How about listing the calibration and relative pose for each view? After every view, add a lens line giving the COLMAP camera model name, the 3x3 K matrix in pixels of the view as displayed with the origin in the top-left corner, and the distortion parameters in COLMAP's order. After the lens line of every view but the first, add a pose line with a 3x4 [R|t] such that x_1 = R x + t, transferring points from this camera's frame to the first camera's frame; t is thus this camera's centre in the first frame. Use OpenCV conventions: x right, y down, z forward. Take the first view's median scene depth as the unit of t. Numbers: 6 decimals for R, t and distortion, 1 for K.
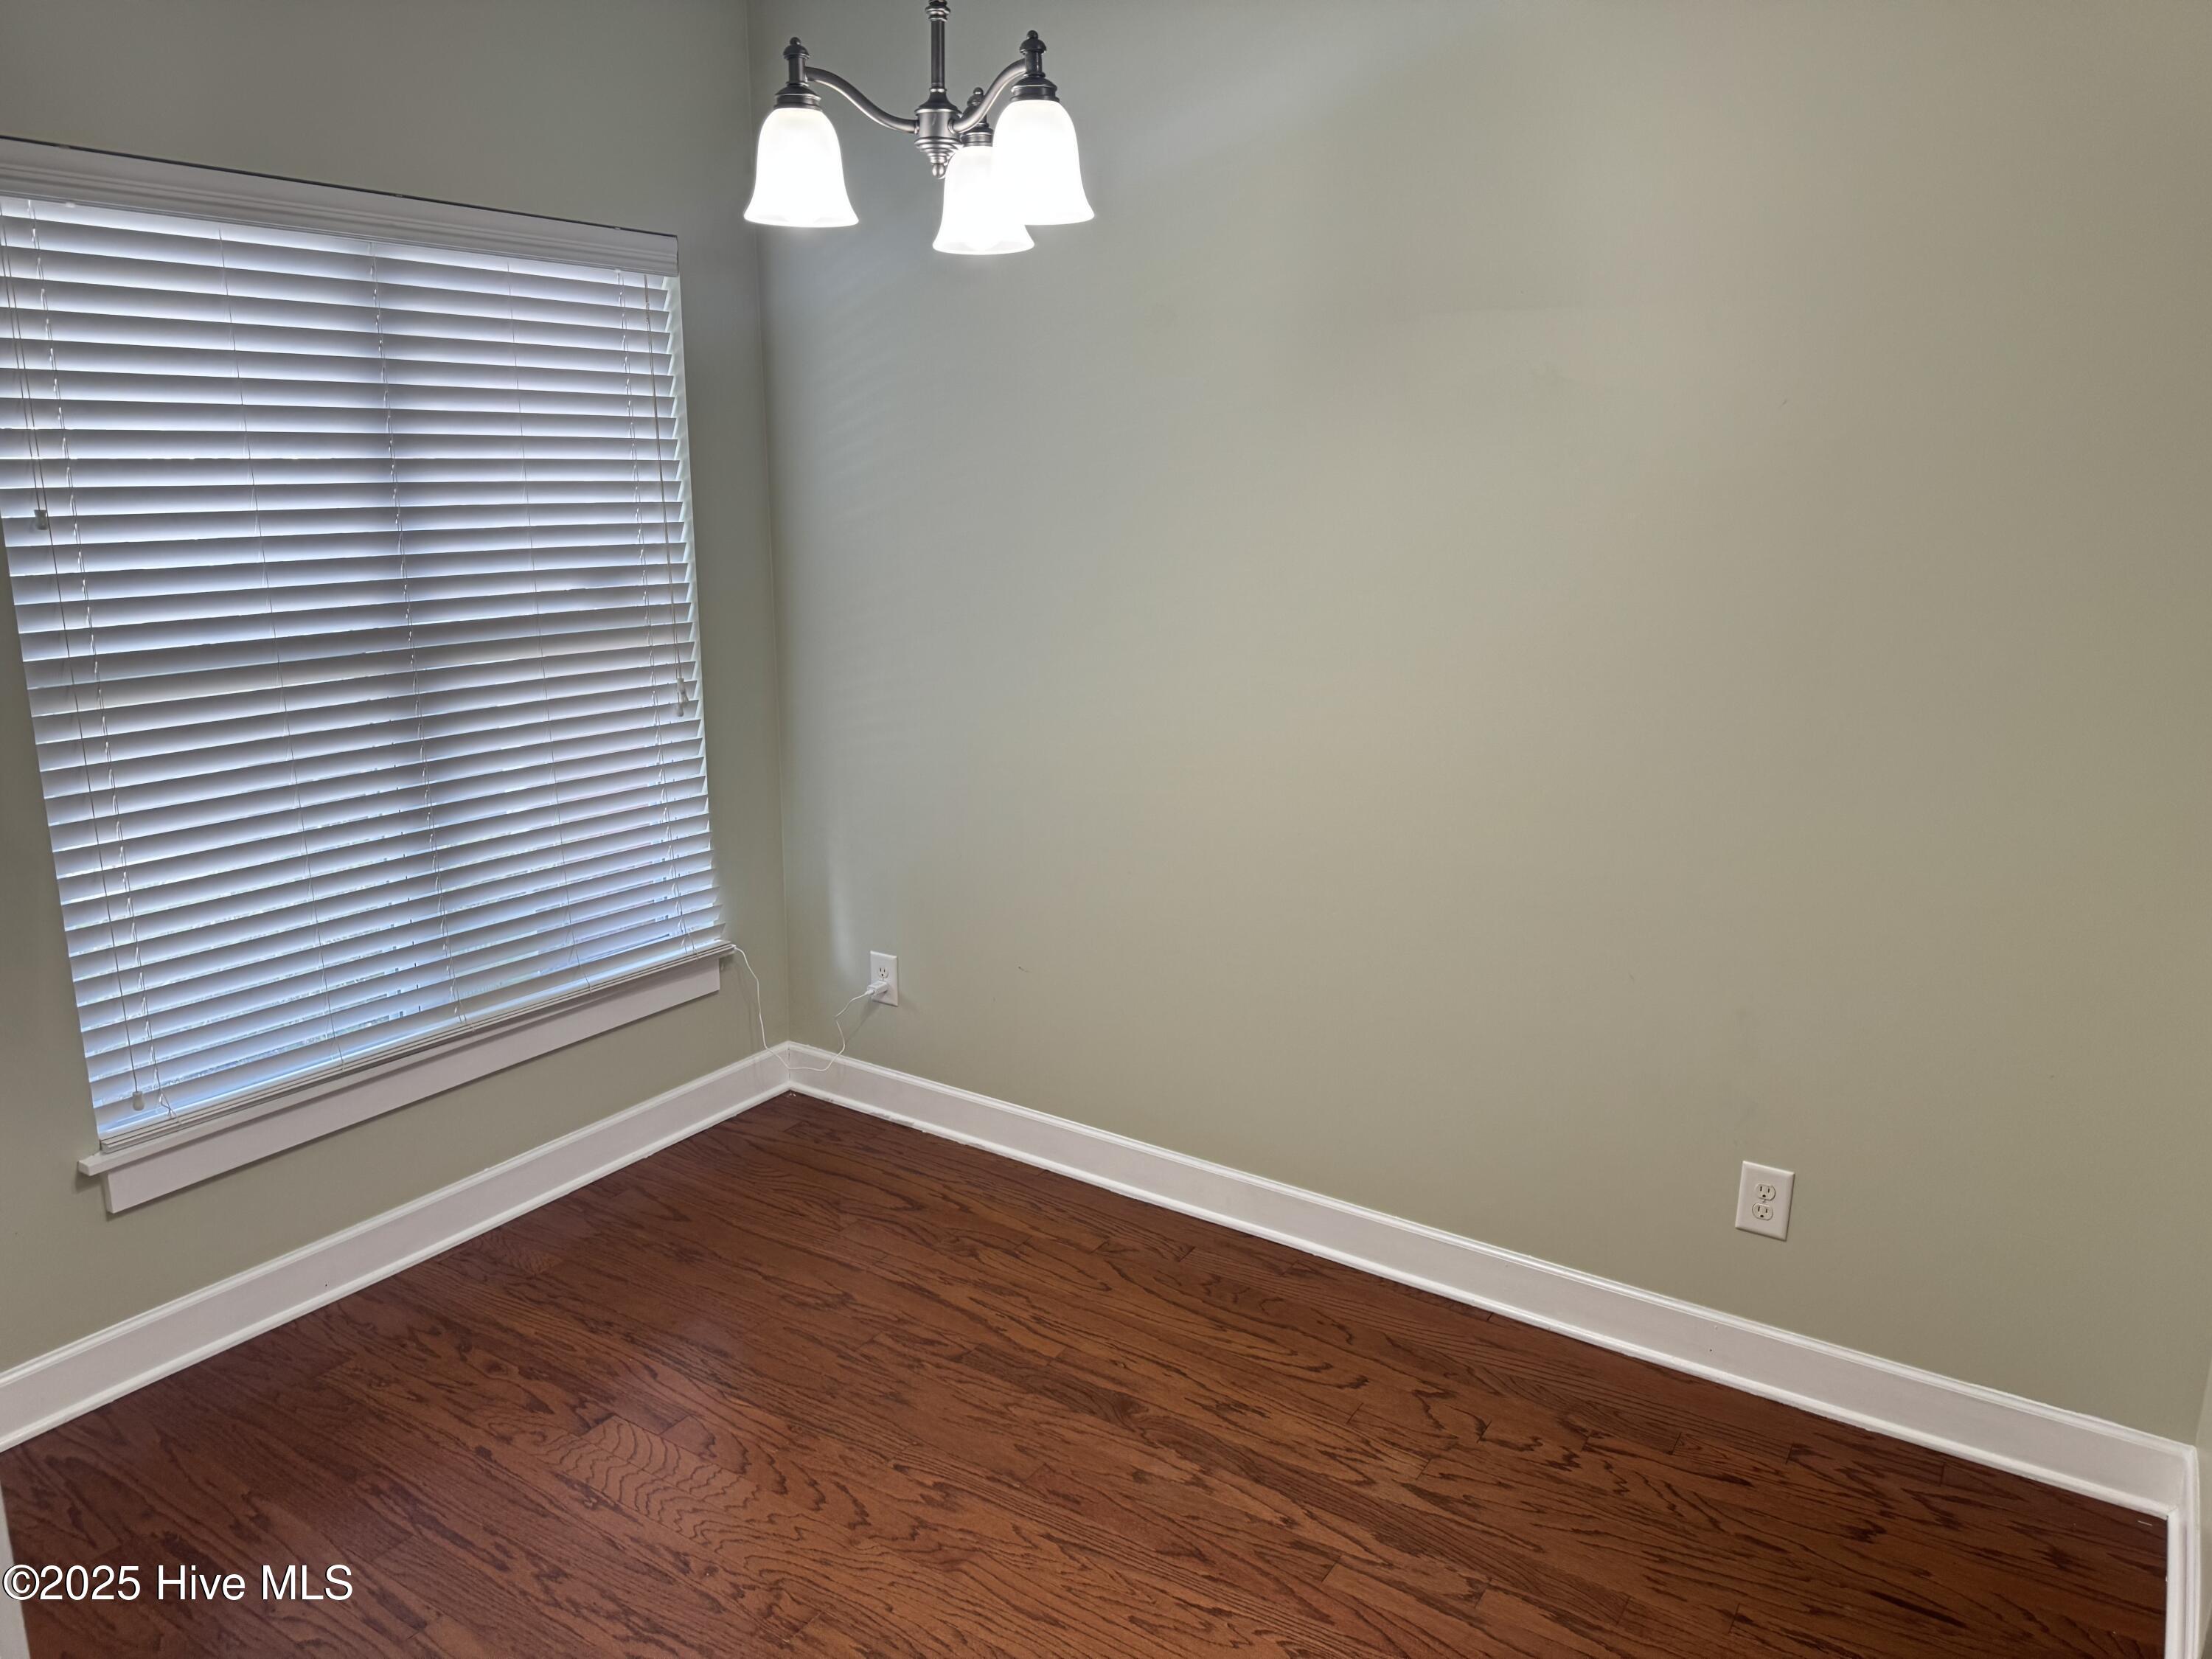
lens RADIAL K [[1573.4, 0, 1113.1], [0, 1573.4, 837.5], [0, 0, 1]] dist [0.061424, -0.049142]
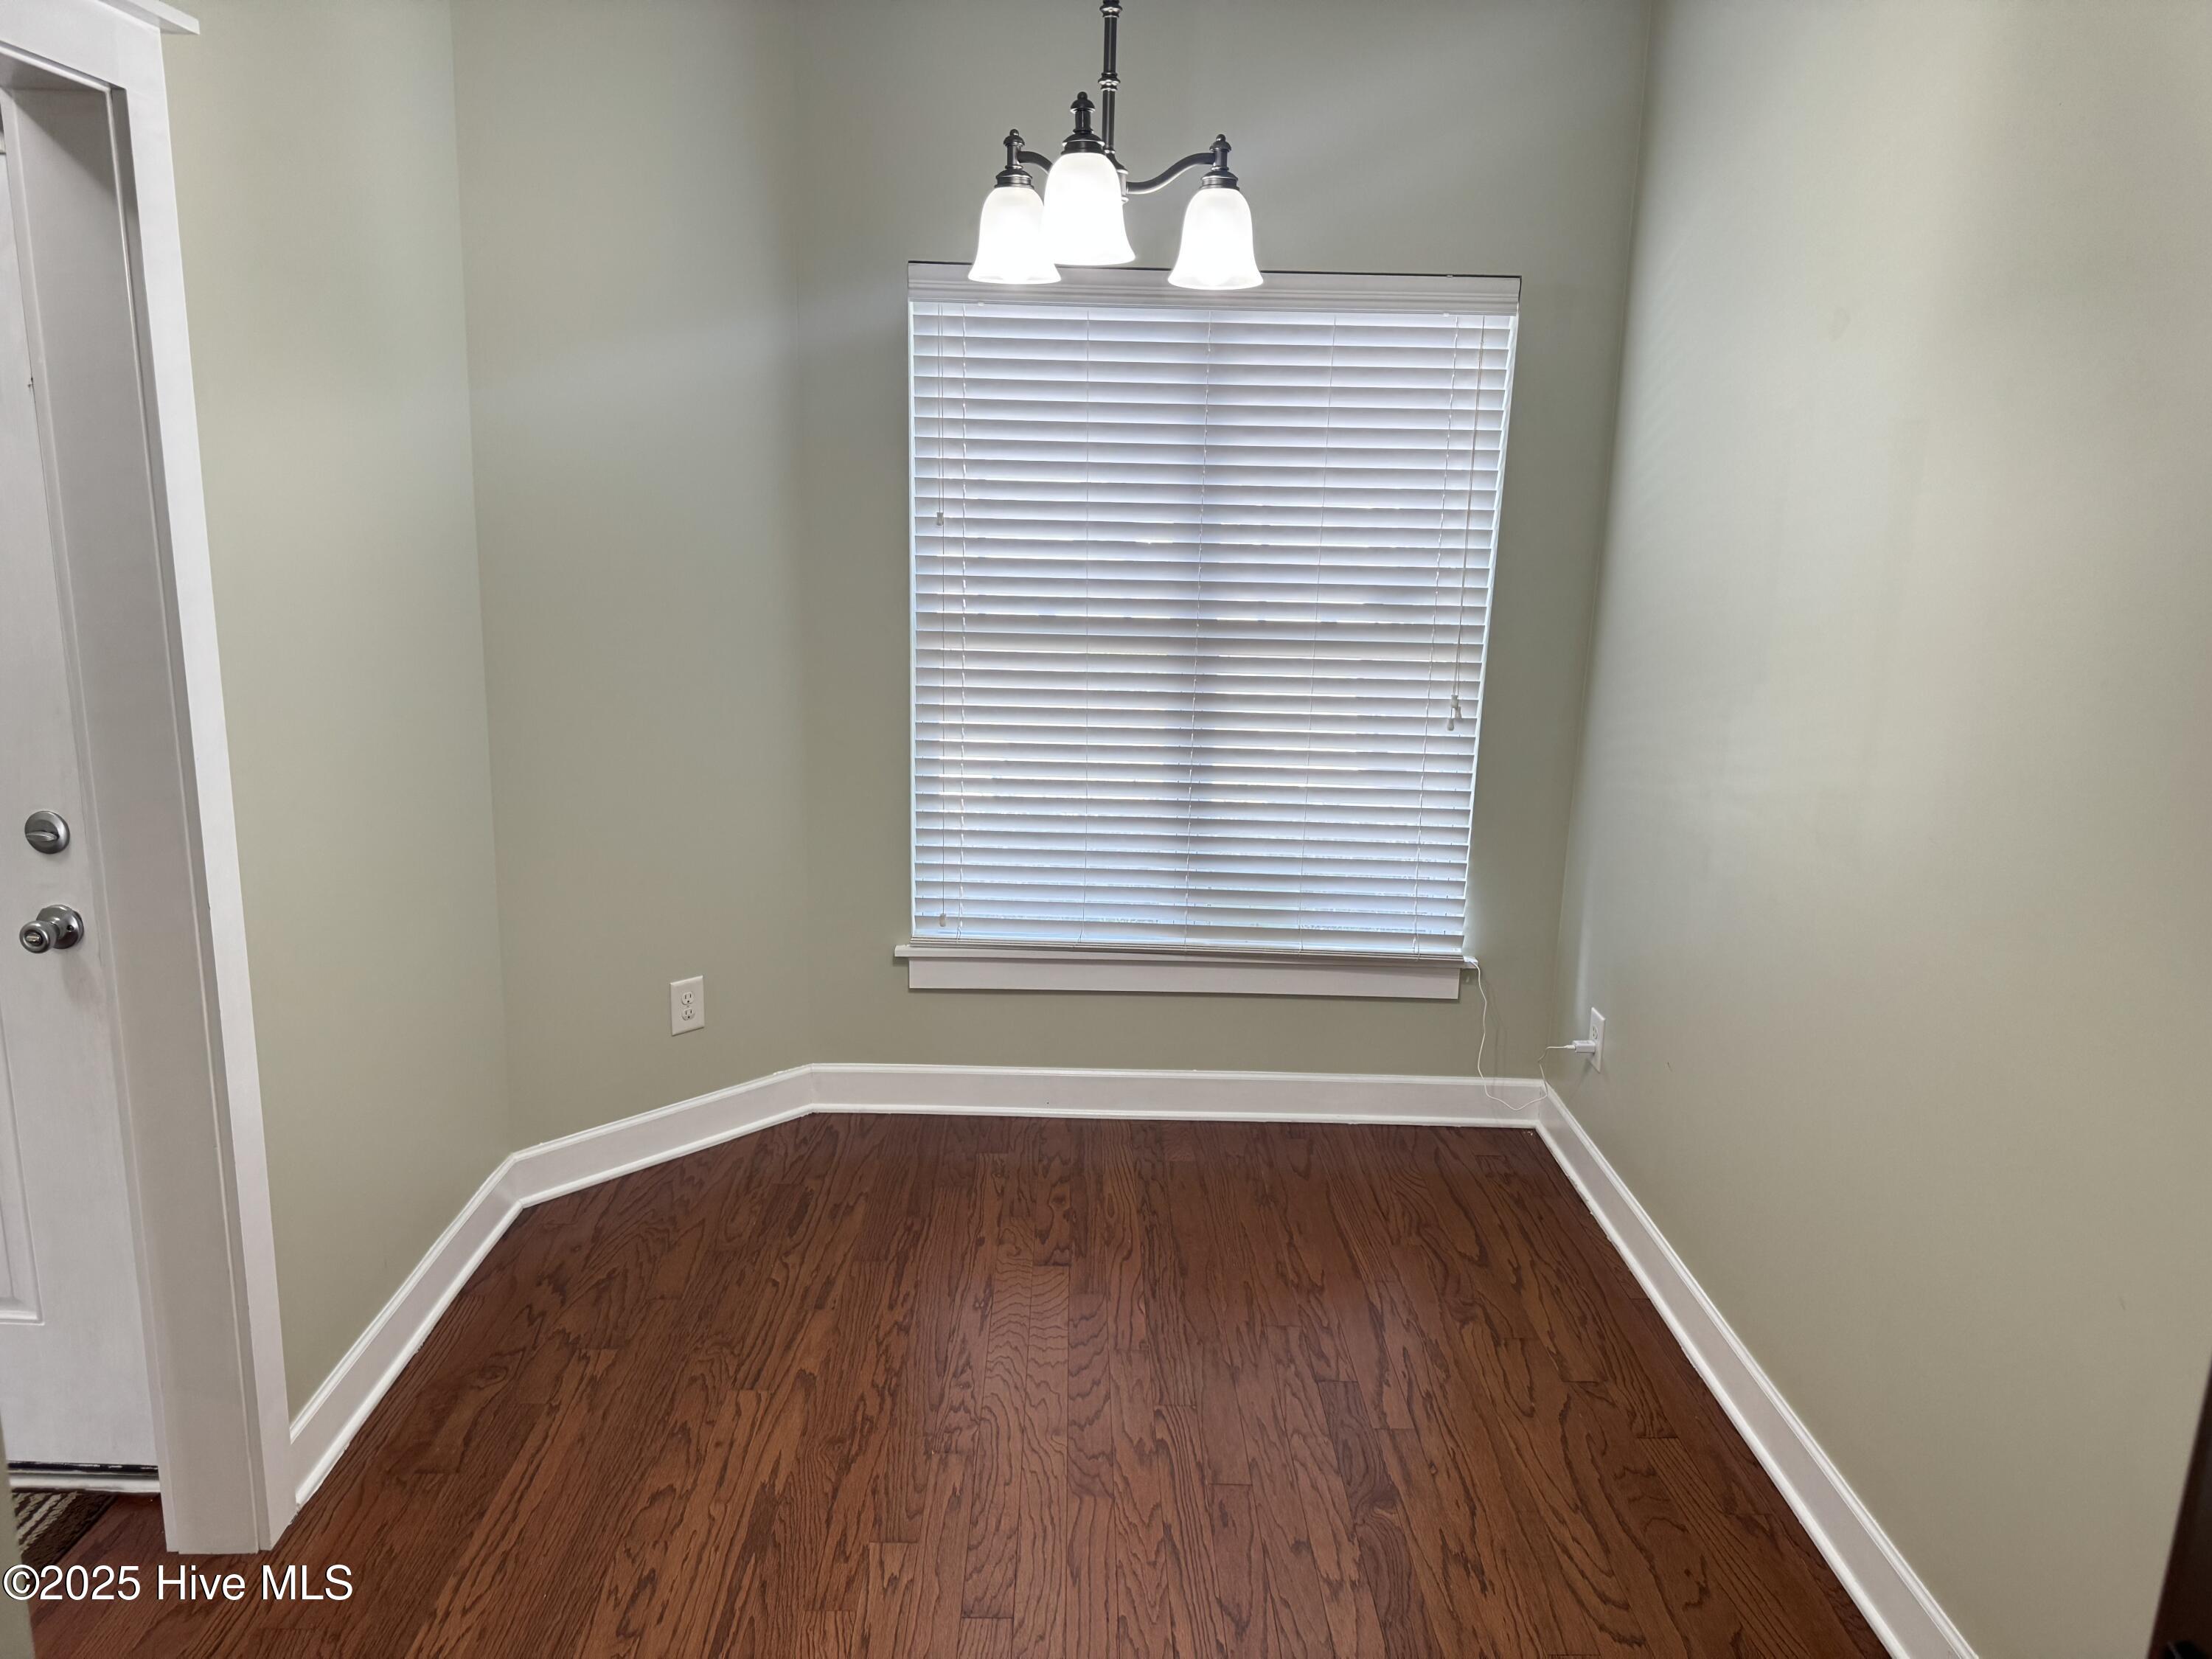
lens RADIAL K [[1573.4, 0, 1109.1], [0, 1573.4, 810.4], [0, 0, 1]] dist [0.061424, -0.049142]
pose [[0.560318, 0.183575, -0.807678, 0.570968], [-0.220769, 0.972954, 0.067983, -0.057770], [0.798314, 0.140218, 0.585691, 0.260204]]
